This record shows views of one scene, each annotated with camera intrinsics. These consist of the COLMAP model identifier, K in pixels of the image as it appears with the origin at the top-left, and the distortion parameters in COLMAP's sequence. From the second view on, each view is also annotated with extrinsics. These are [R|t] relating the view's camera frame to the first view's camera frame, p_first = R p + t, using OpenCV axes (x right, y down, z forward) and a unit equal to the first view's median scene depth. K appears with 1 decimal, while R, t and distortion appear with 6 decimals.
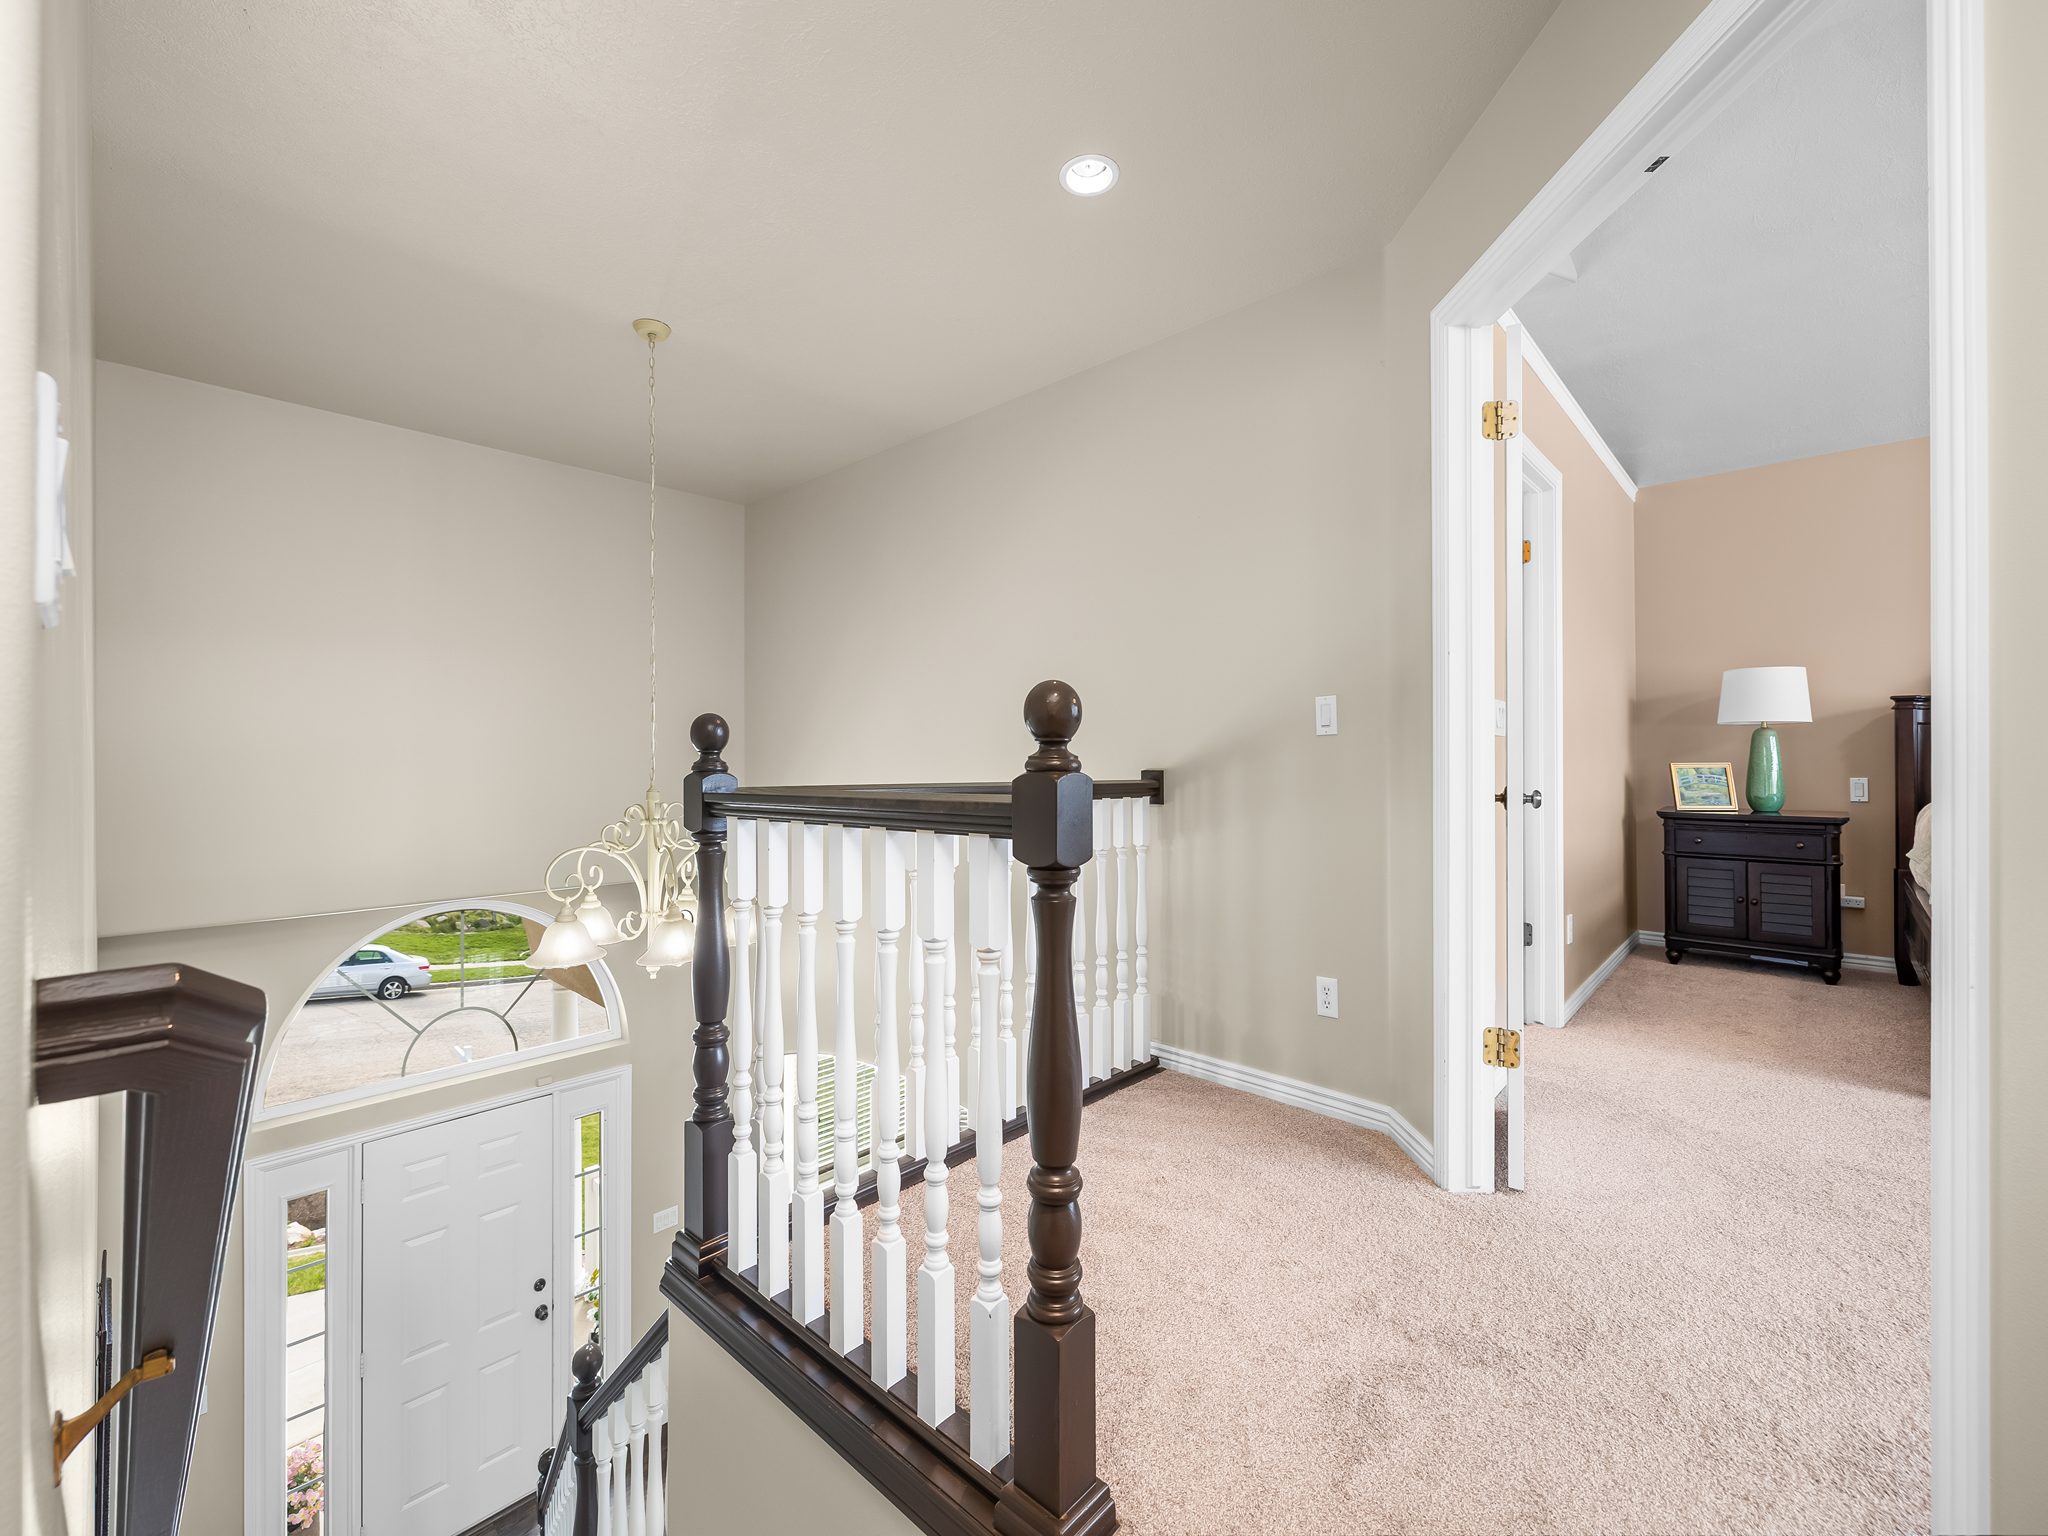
lens RADIAL K [[869.1, 0, 1006.2], [0, 869.1, 760.5], [0, 0, 1]] dist [-0.000470, 0.000979]
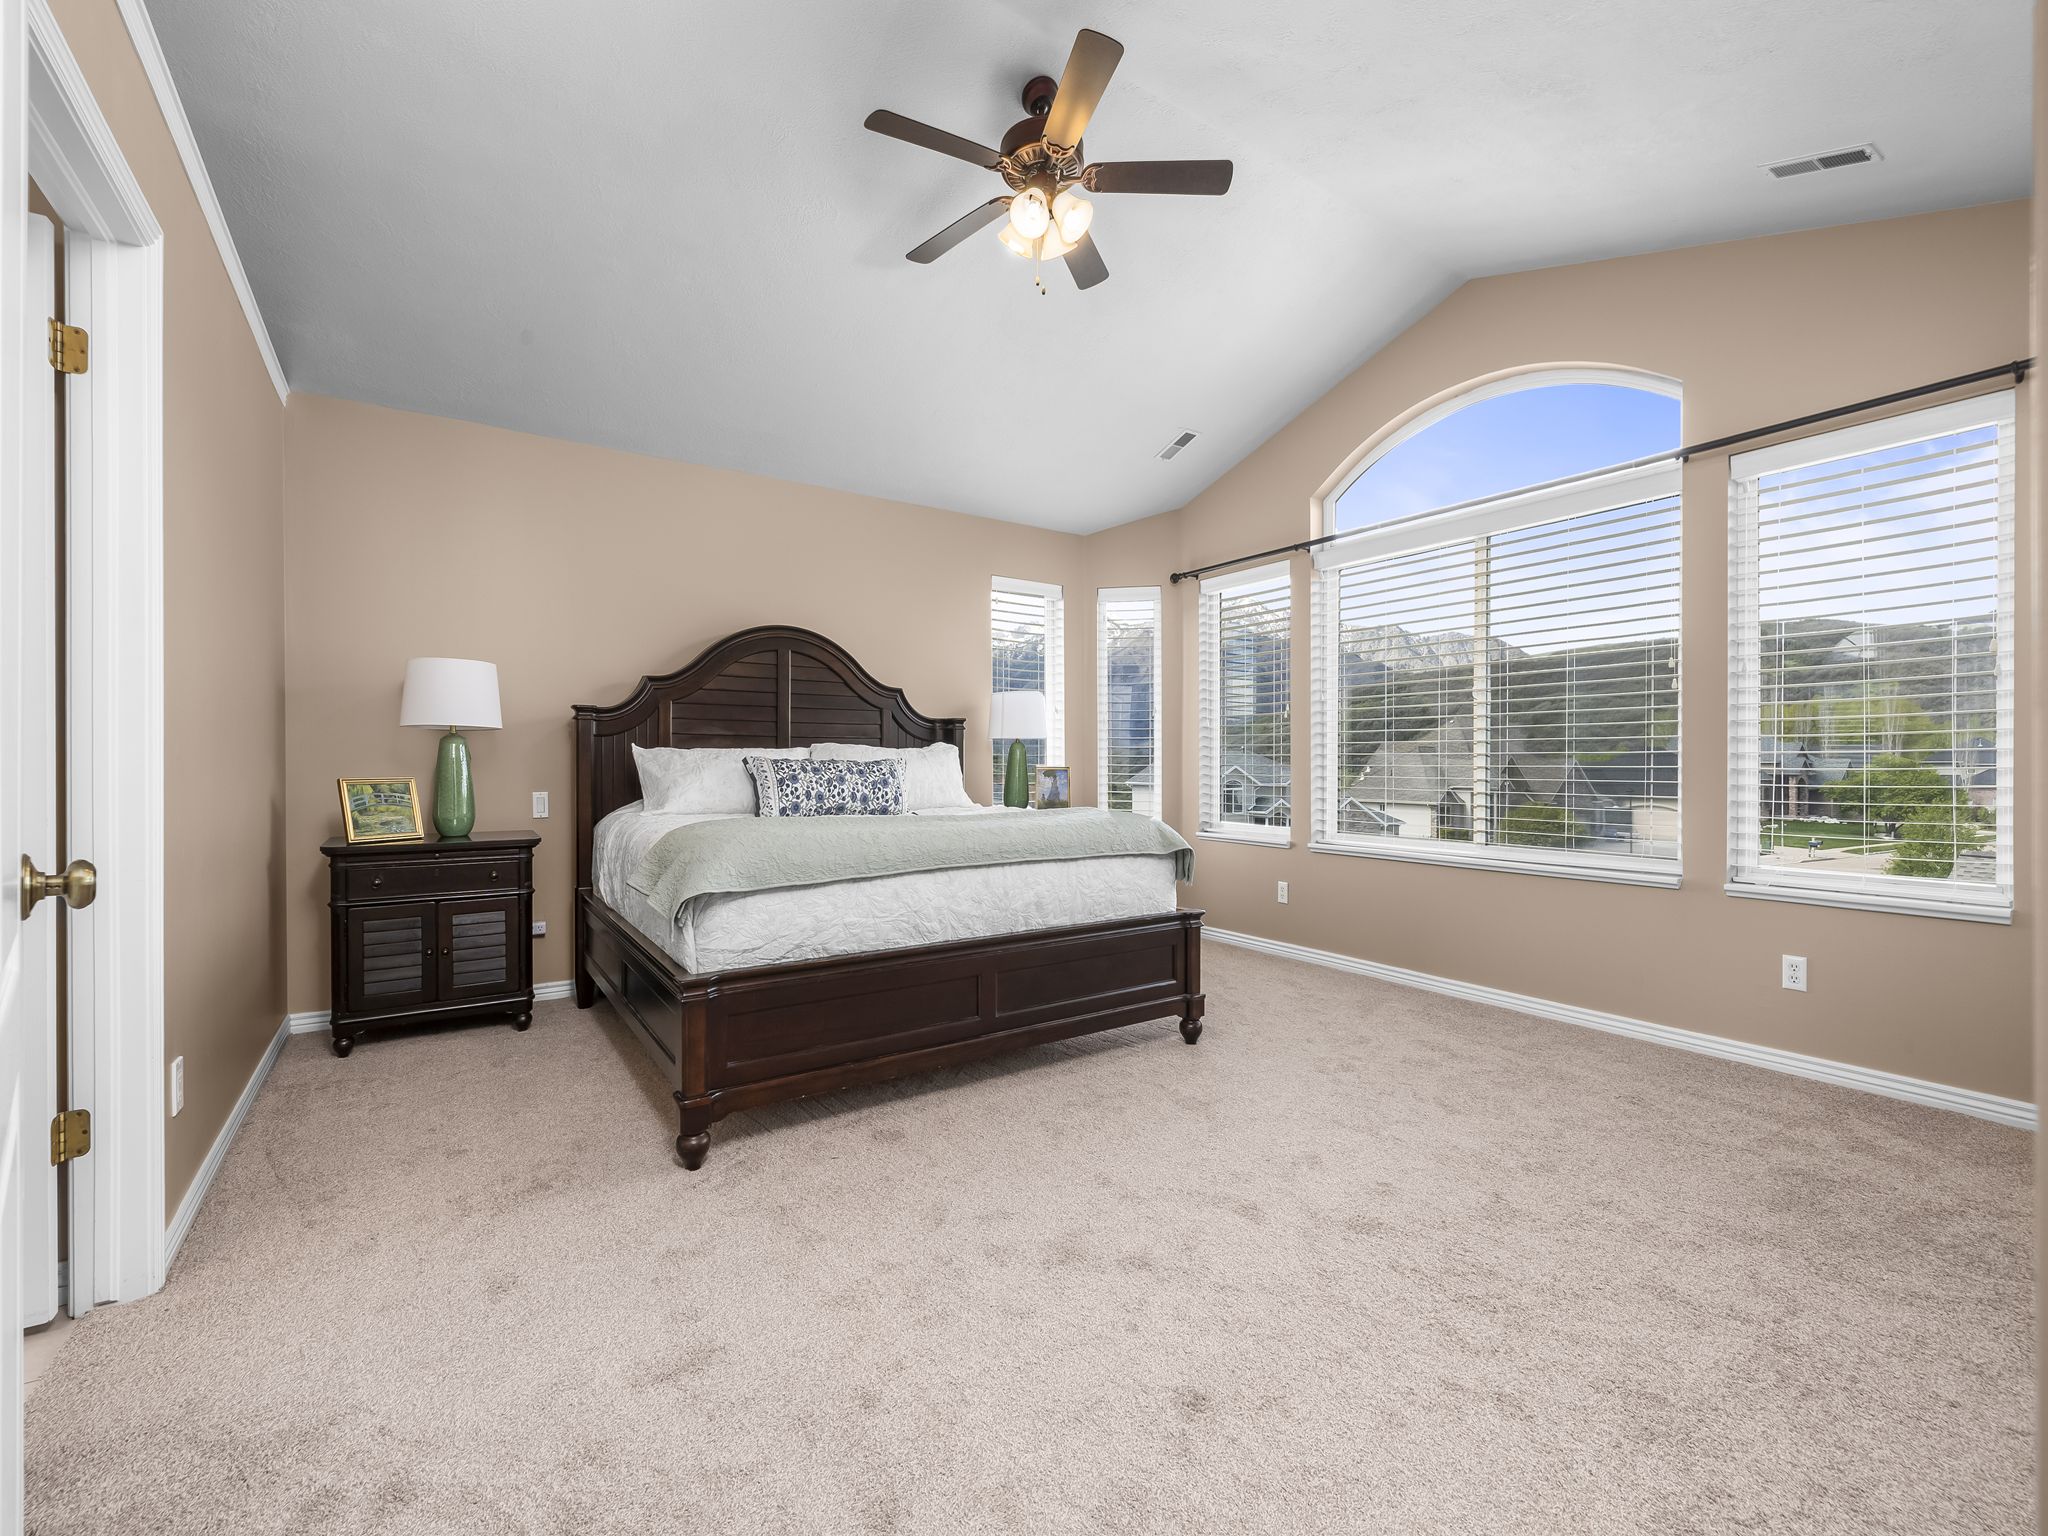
lens RADIAL K [[869.1, 0, 1009.3], [0, 869.1, 762.5], [0, 0, 1]] dist [-0.000470, 0.000979]
pose [[0.228179, 0.005469, 0.973604, 0.193909], [-0.002184, 0.999985, -0.005105, -0.007693], [-0.973617, -0.000962, 0.228188, 0.302841]]
